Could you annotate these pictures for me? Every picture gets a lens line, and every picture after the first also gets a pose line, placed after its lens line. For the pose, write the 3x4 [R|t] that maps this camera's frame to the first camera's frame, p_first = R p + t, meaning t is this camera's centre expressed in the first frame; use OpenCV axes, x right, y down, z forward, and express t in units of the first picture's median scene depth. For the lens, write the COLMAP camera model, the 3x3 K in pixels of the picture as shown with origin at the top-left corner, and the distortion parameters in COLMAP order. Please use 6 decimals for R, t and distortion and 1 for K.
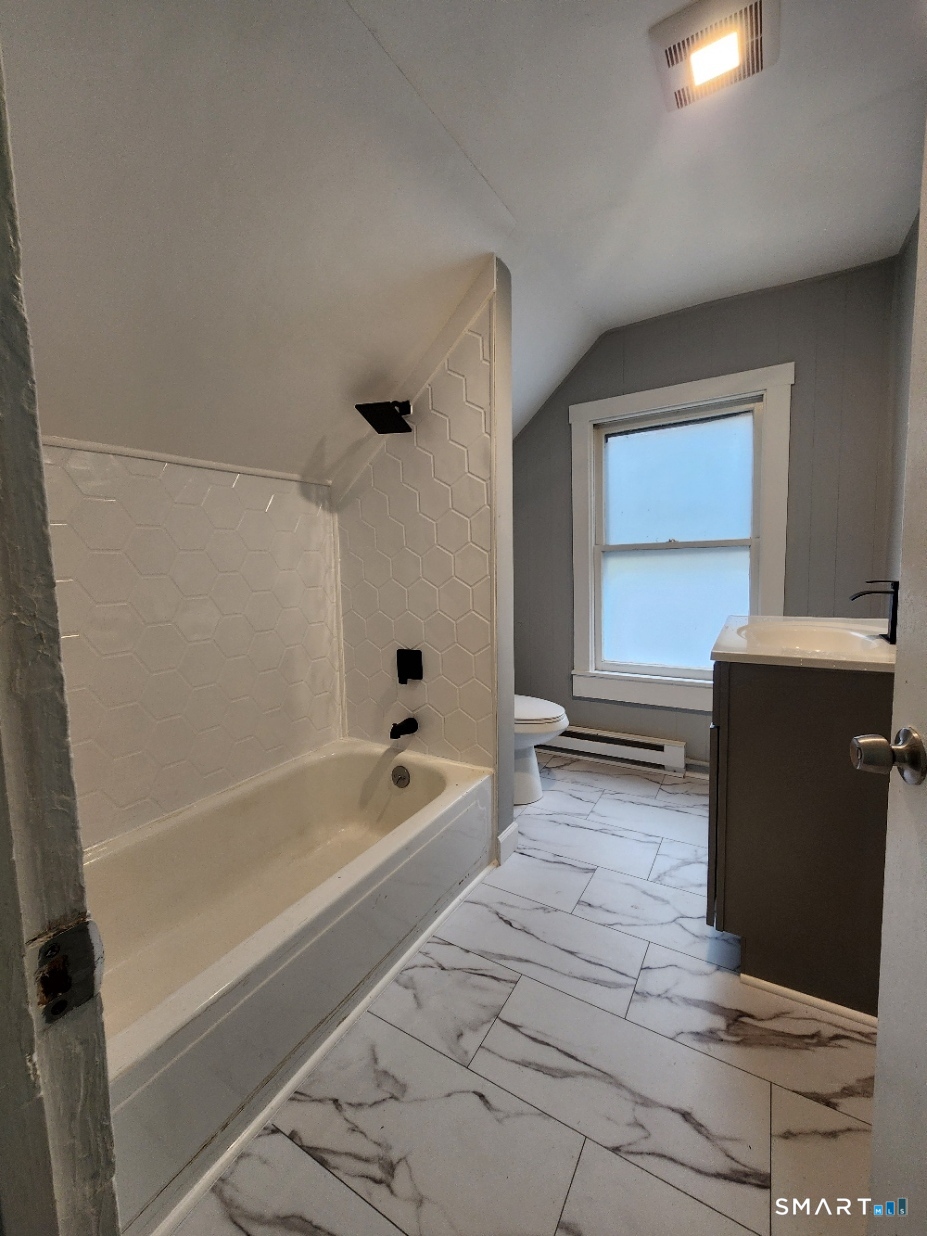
lens RADIAL K [[498.7, 0, 463.5], [0, 498.7, 618.0], [0, 0, 1]] dist [0.000232, 0.000038]
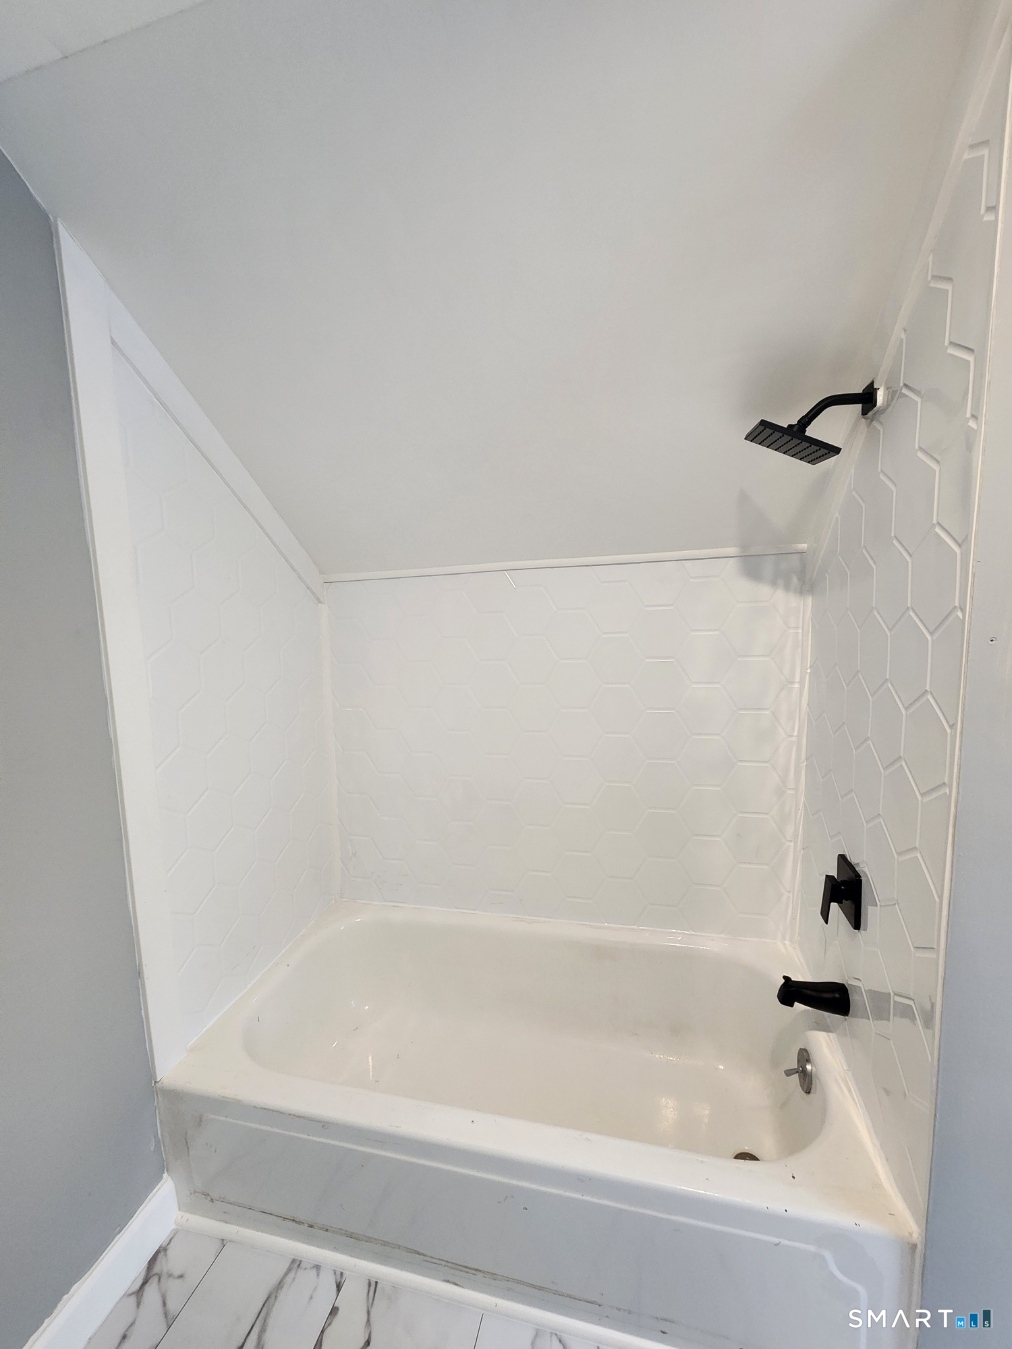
lens RADIAL K [[550.1, 0, 506.0], [0, 550.1, 674.5], [0, 0, 1]] dist [0.000004, -0.000026]
pose [[0.291538, 0.126909, -0.948103, 0.294939], [-0.070226, 0.991325, 0.111100, -0.165347], [0.953978, 0.034191, 0.297921, 0.452089]]
